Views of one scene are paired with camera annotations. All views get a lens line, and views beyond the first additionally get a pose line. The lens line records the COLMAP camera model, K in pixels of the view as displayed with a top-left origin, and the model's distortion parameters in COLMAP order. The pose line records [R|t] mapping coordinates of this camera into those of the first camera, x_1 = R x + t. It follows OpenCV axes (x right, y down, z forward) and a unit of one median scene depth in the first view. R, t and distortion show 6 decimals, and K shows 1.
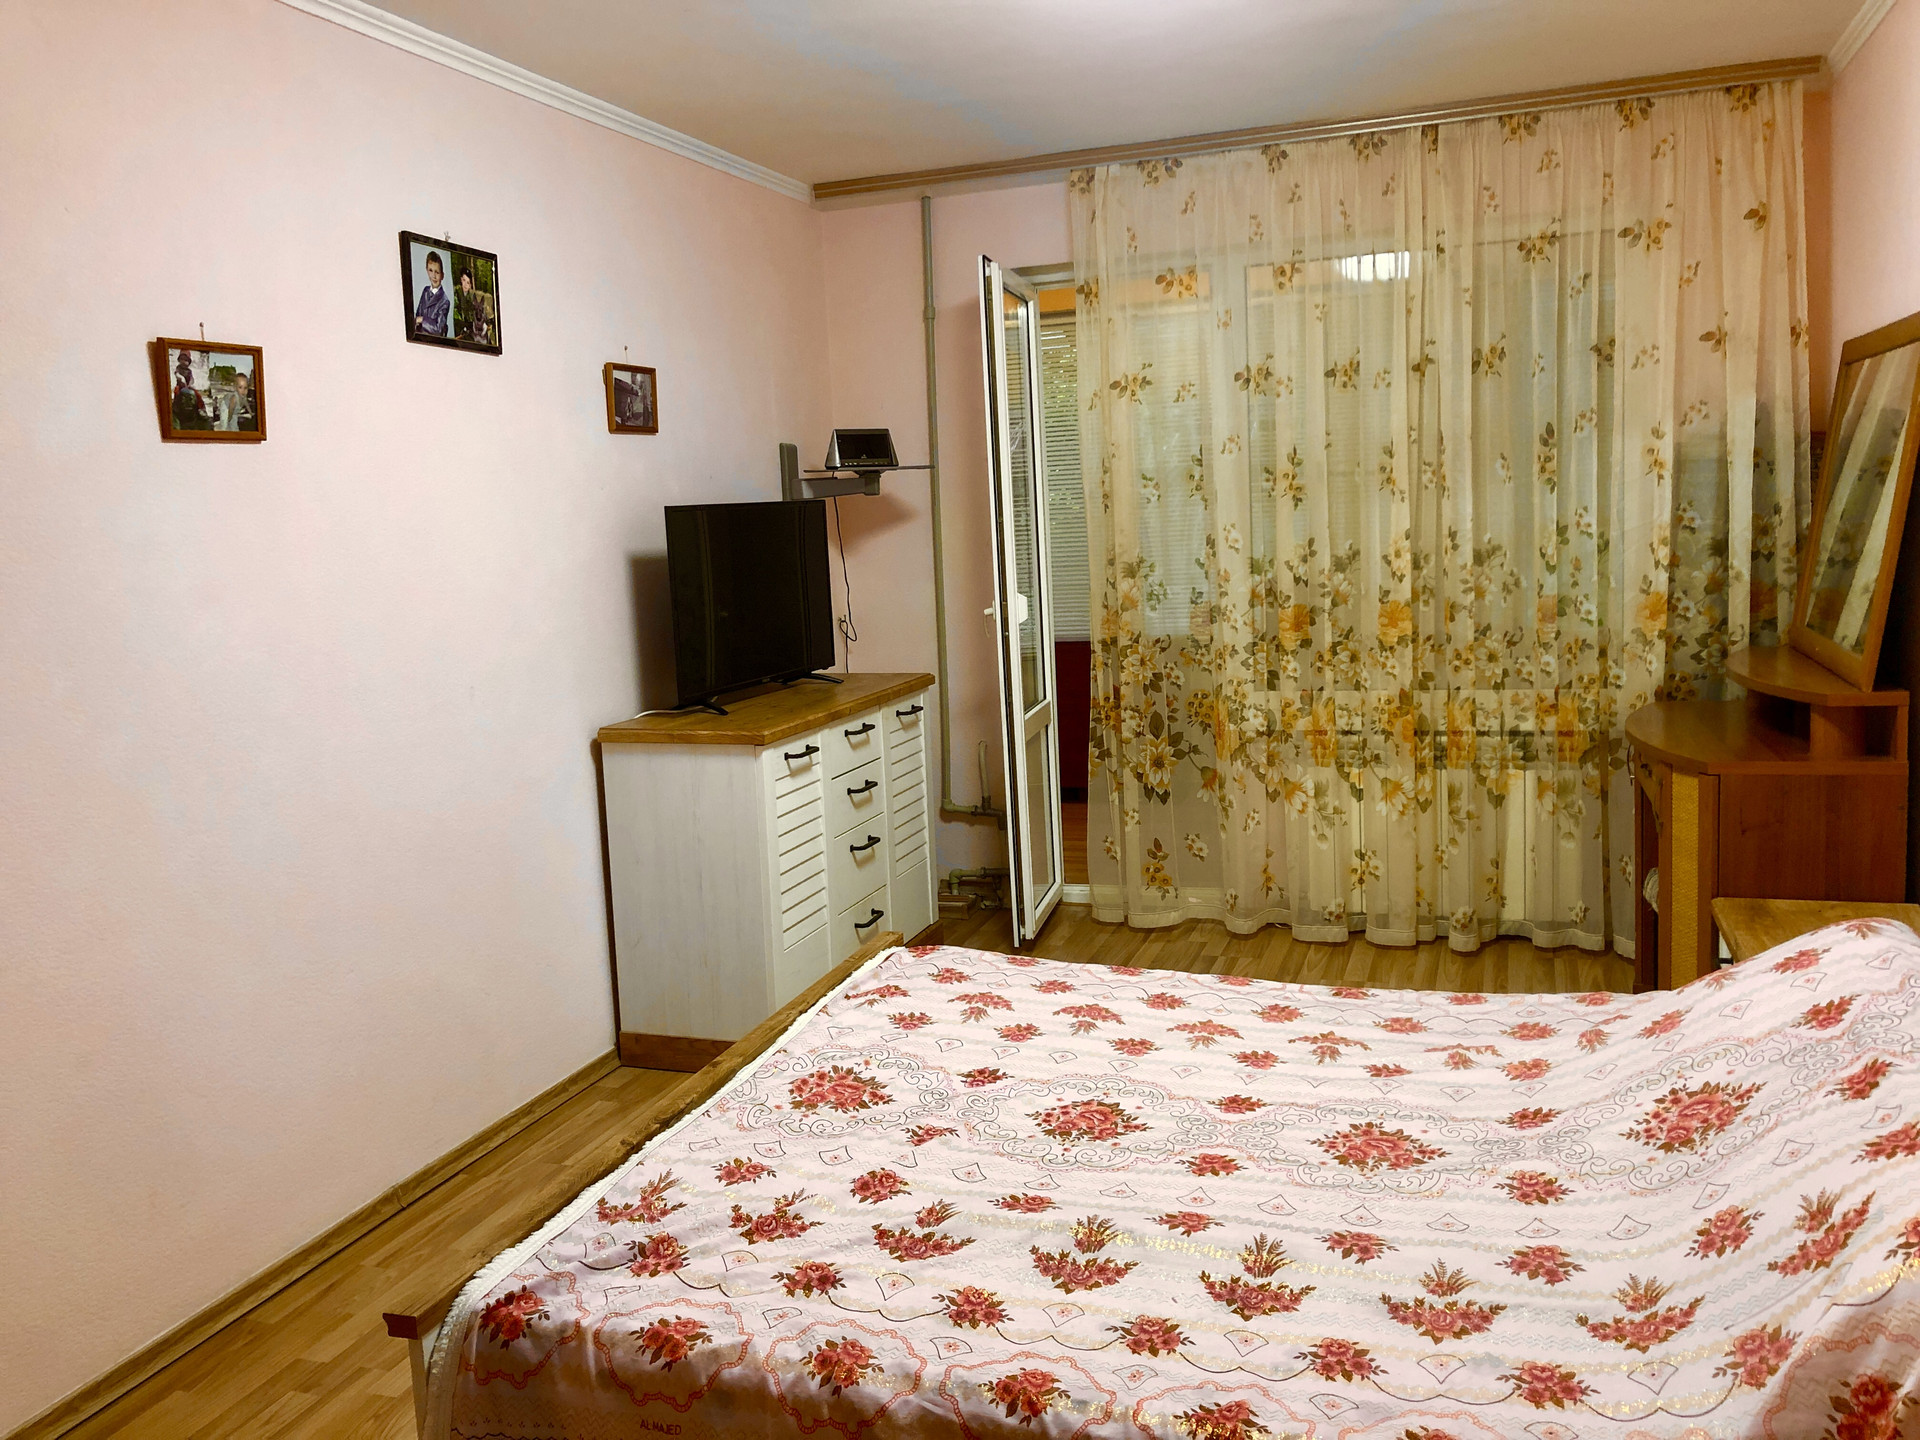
lens RADIAL K [[1564.3, 0, 960.0], [0, 1564.3, 720.0], [0, 0, 1]] dist [0.023122, -0.015437]
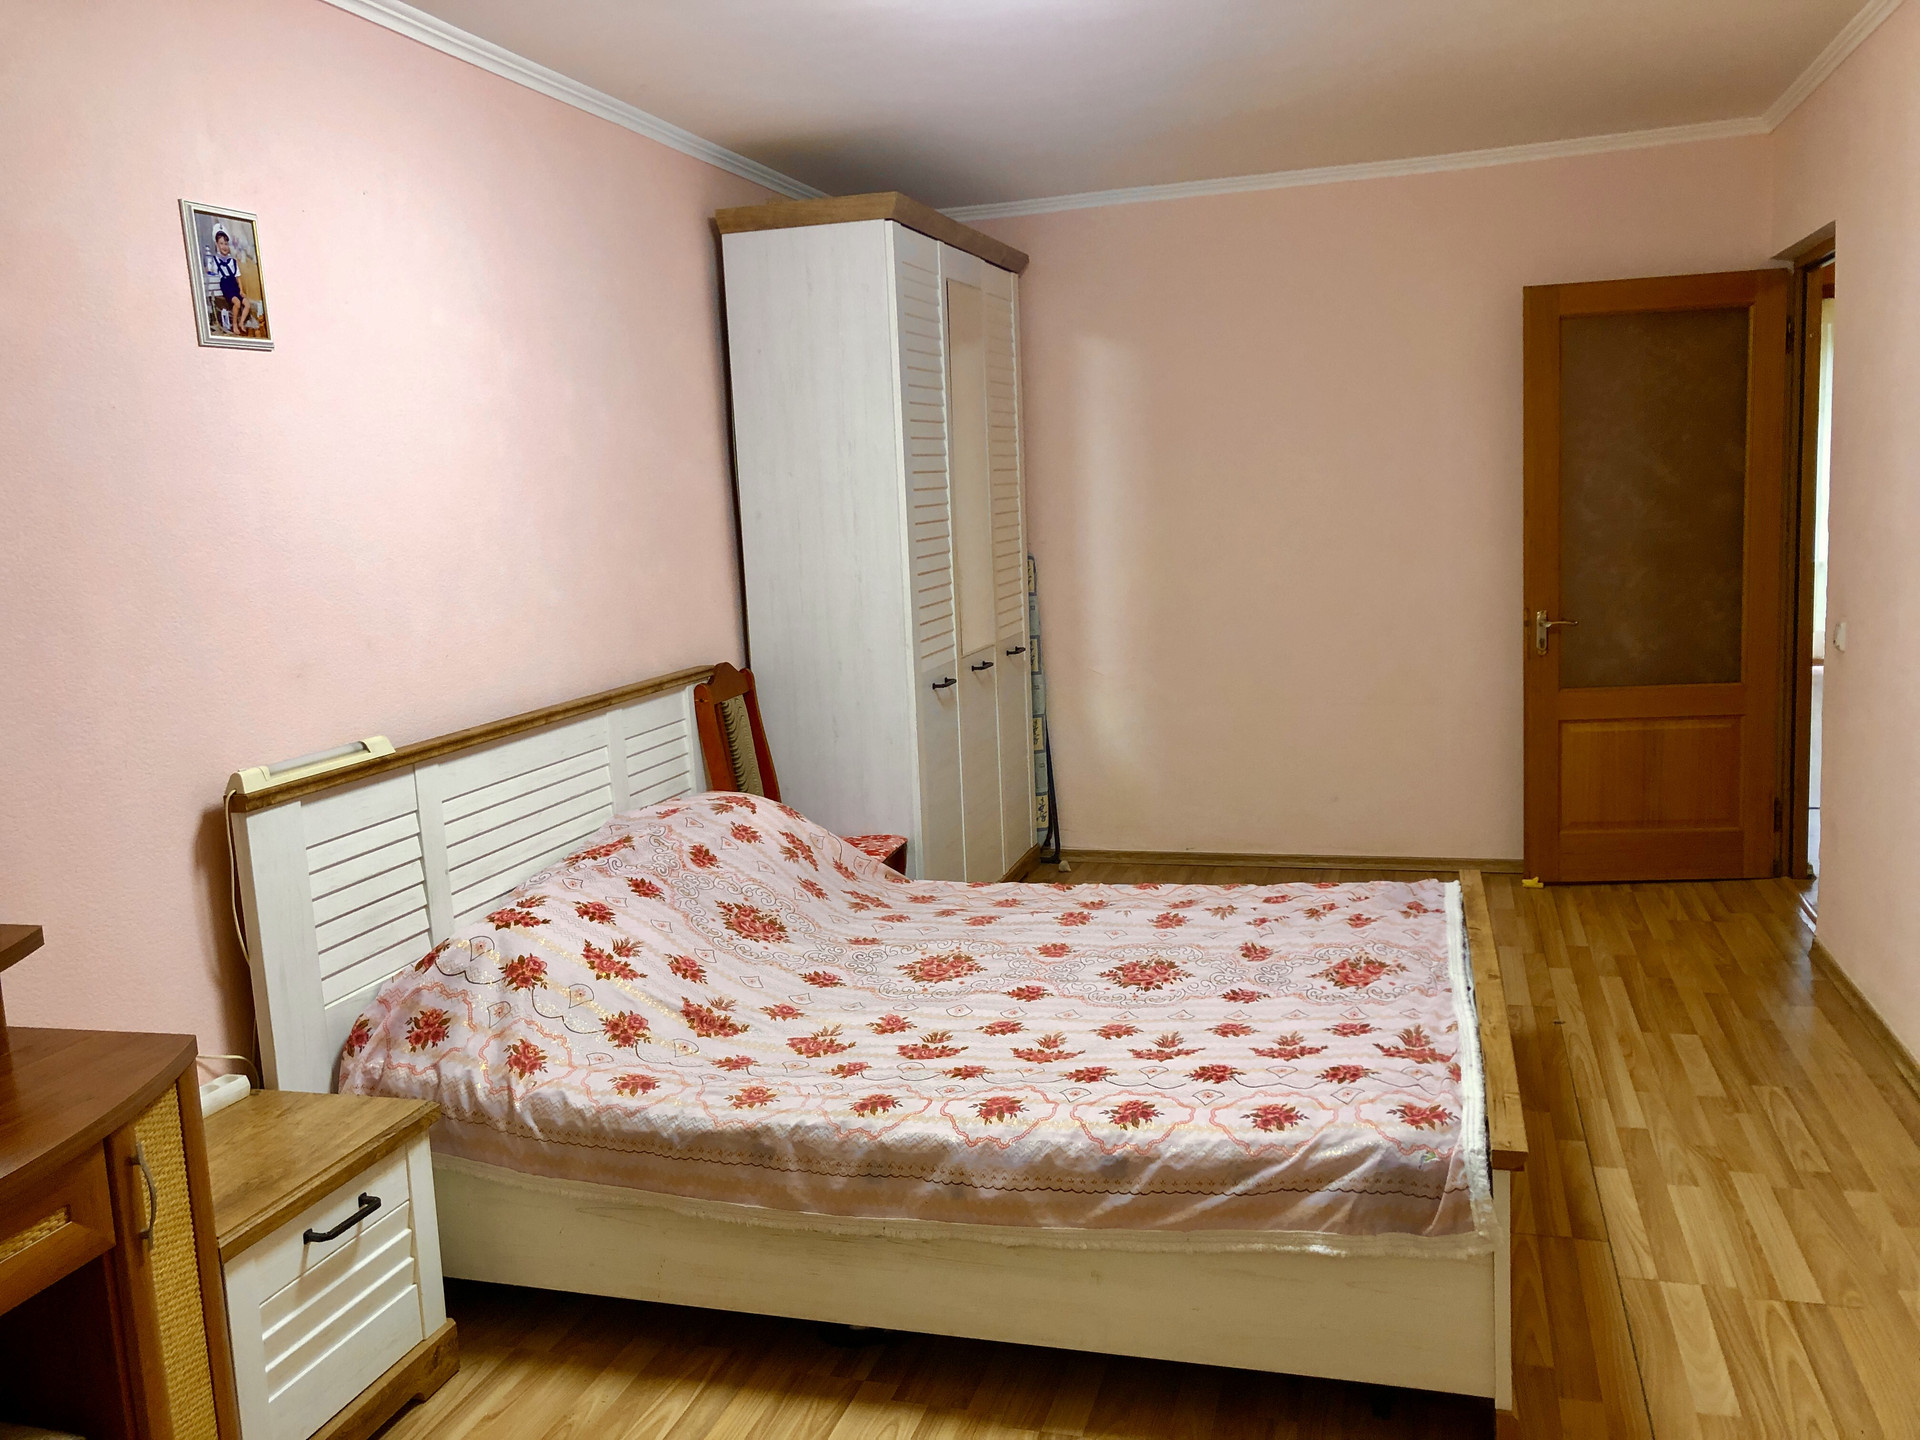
lens RADIAL K [[1559.6, 0, 962.0], [0, 1559.6, 692.1], [0, 0, 1]] dist [0.034105, -0.001189]
pose [[-0.993754, 0.108561, -0.025826, 0.191764], [0.097851, 0.958998, 0.265985, -0.259749], [0.053642, 0.261796, -0.963631, 1.726221]]
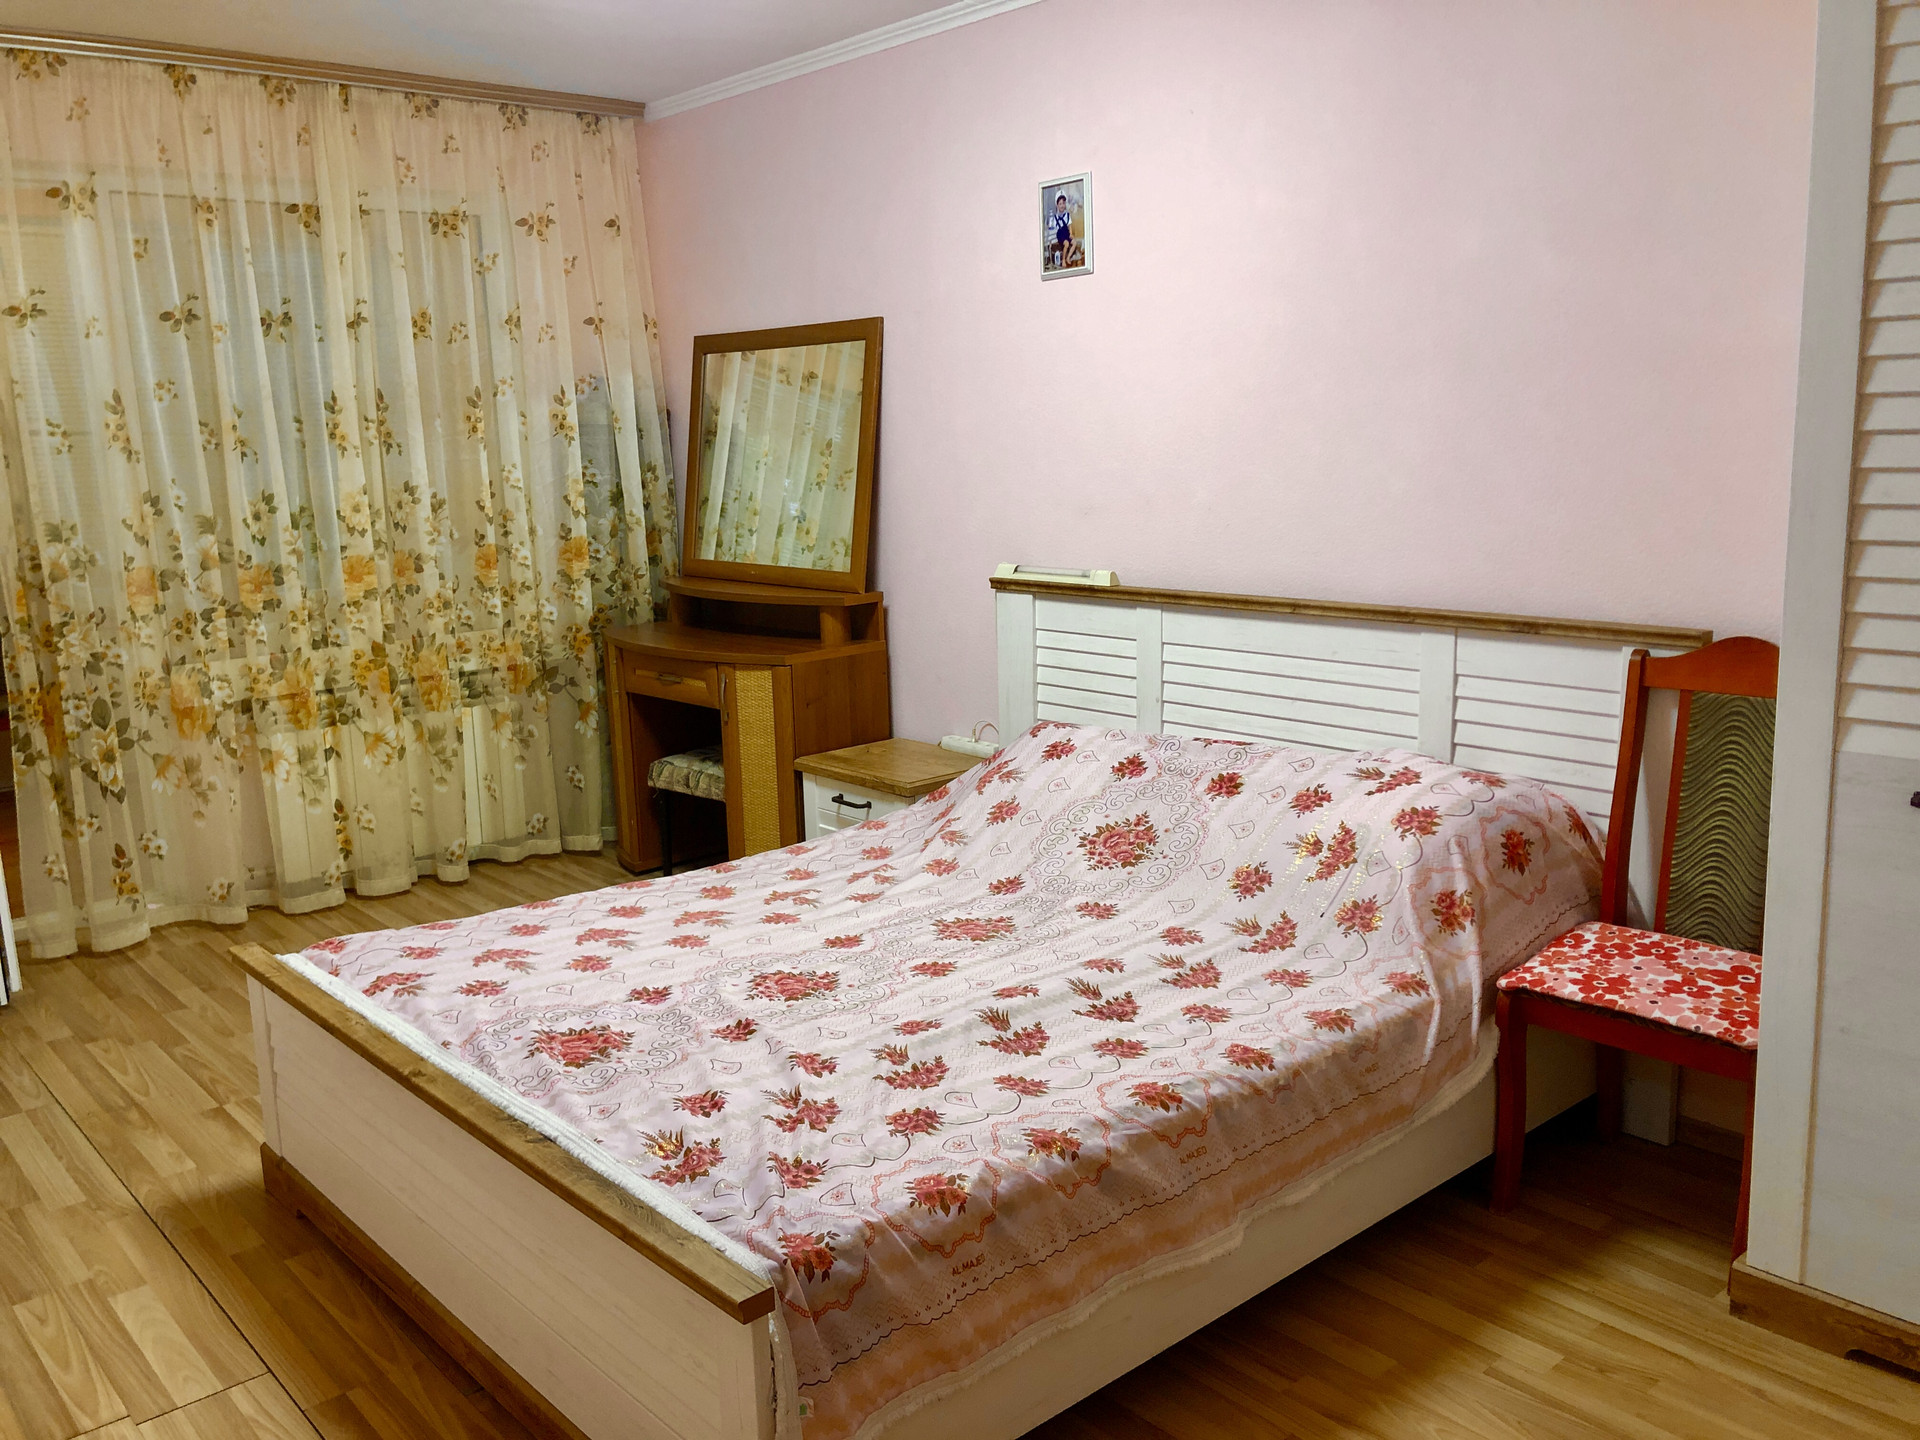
lens RADIAL K [[1572.2, 0, 919.8], [0, 1572.2, 696.6], [0, 0, 1]] dist [0.133878, -0.165589]
pose [[0.507162, -0.117303, 0.853831, -0.647280], [0.125357, 0.990199, 0.061577, -0.006253], [-0.852685, 0.075804, 0.516896, 0.253392]]
